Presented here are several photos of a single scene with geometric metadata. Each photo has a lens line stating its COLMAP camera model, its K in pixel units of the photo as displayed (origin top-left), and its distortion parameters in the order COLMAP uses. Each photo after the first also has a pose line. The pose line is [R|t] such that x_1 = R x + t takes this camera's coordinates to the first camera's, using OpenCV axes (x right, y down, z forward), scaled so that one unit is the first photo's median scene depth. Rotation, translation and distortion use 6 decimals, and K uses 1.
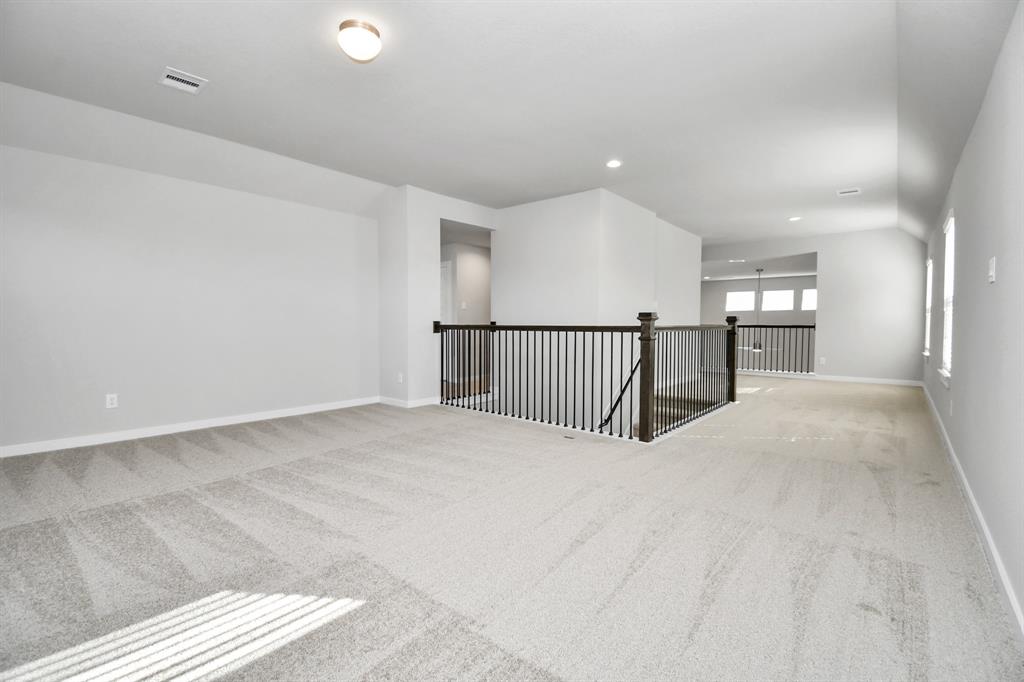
lens RADIAL K [[452.2, 0, 509.2], [0, 452.2, 339.7], [0, 0, 1]] dist [0.021650, -0.025355]
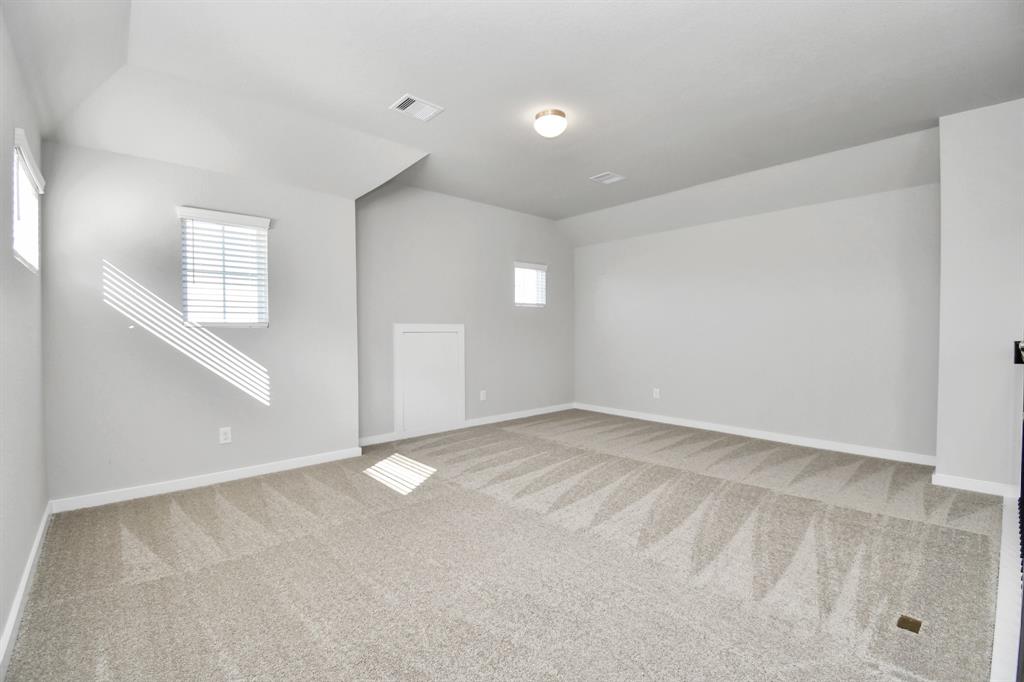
lens RADIAL K [[448.2, 0, 507.8], [0, 448.2, 340.7], [0, 0, 1]] dist [0.024166, -0.028278]
pose [[-0.118577, 0.024314, -0.992647, 0.948538], [-0.041252, 0.998716, 0.029390, -0.083747], [0.992088, 0.044434, -0.117421, 1.050369]]
